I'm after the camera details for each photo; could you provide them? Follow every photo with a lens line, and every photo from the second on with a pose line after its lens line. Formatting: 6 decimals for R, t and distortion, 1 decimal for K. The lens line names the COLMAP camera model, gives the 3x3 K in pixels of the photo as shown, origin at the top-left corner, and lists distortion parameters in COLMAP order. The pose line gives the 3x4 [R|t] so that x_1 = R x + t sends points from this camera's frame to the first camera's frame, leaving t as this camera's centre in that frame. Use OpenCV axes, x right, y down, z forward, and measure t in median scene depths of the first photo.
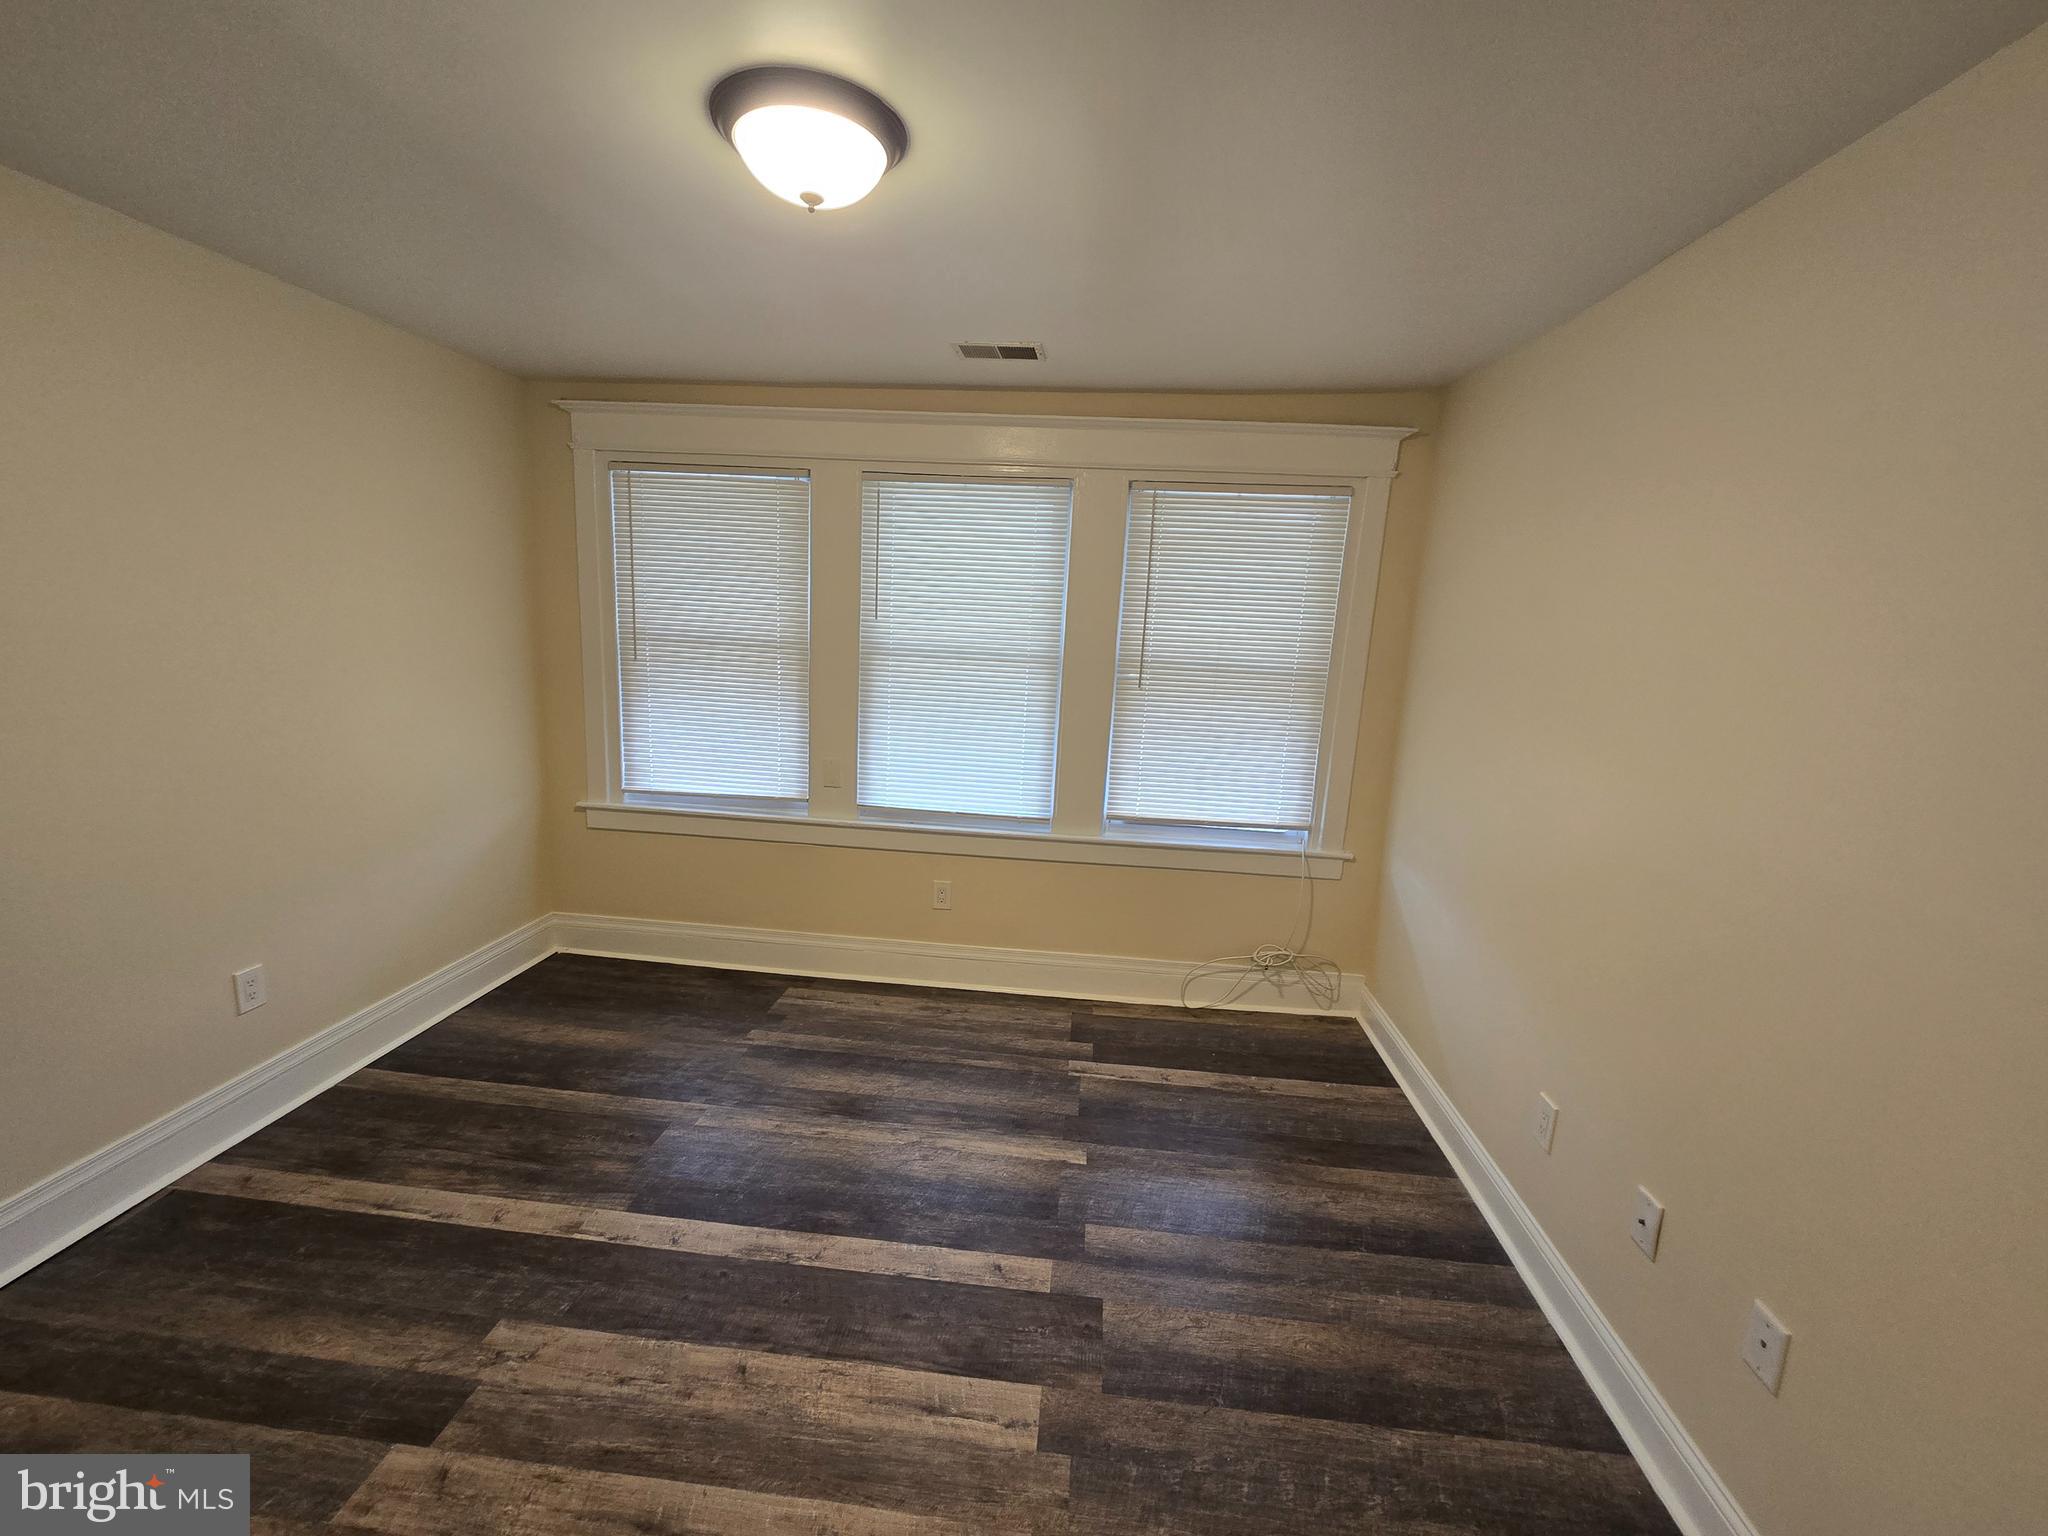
lens RADIAL K [[836.9, 0, 1023.8], [0, 836.9, 779.7], [0, 0, 1]] dist [0.000639, -0.000656]
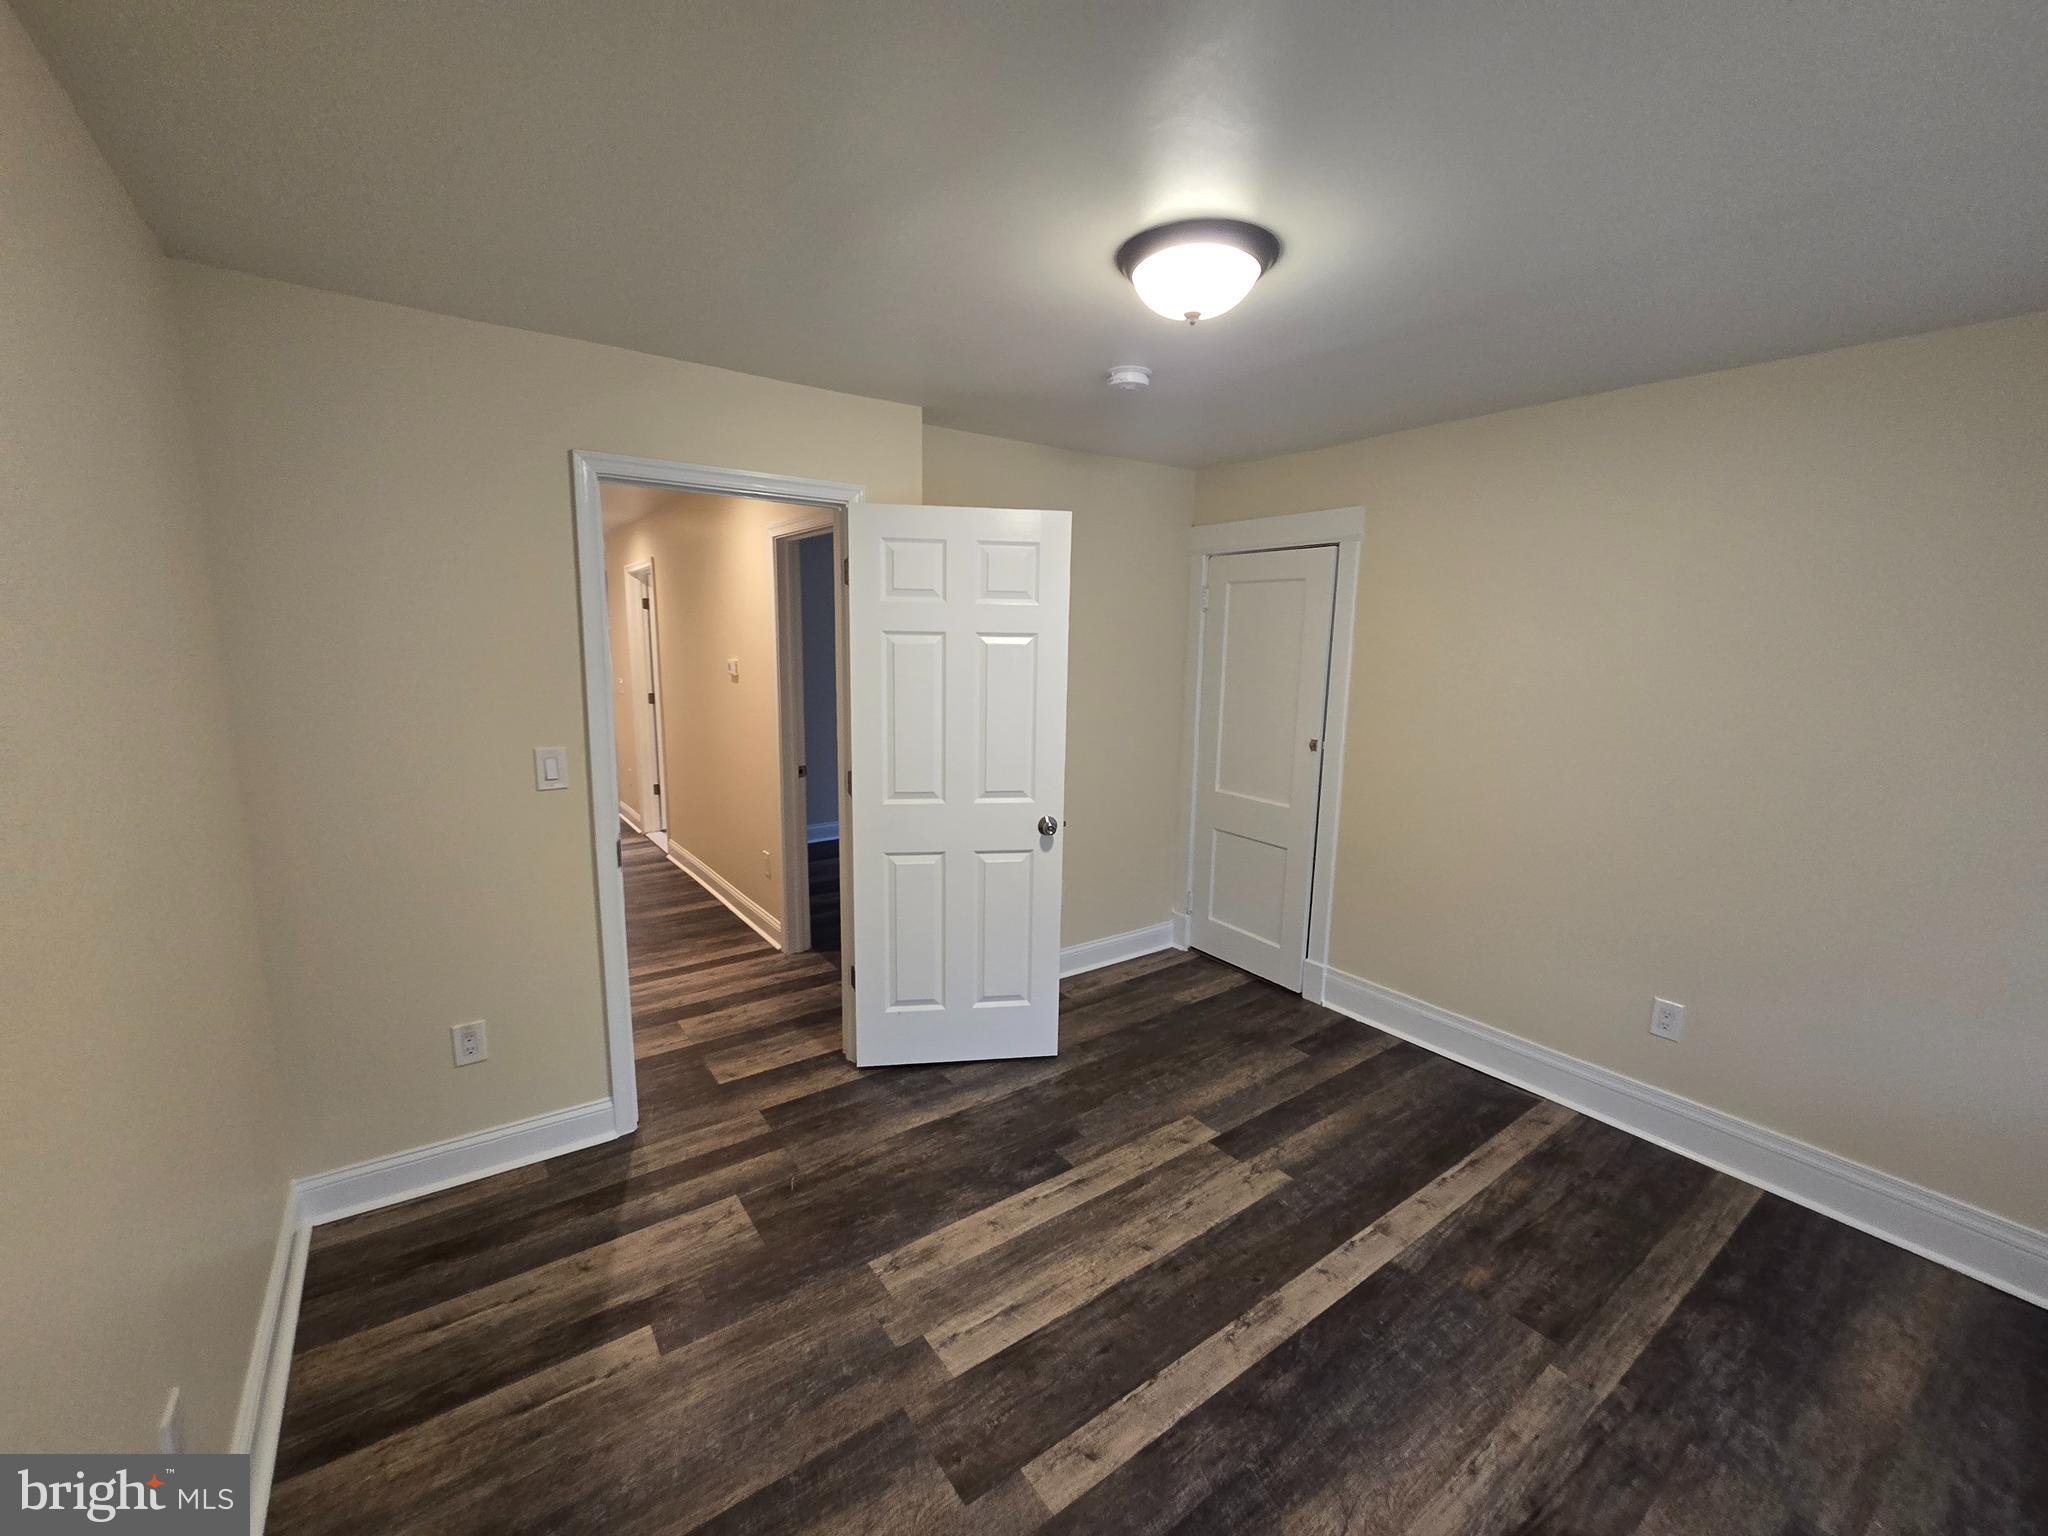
lens RADIAL K [[836.9, 0, 1023.8], [0, 836.9, 779.7], [0, 0, 1]] dist [0.000639, -0.000656]
pose [[-0.745380, 0.054759, -0.664387, 0.584303], [-0.181756, 0.942170, 0.281567, -0.278041], [0.641384, 0.330631, -0.692322, 1.466178]]
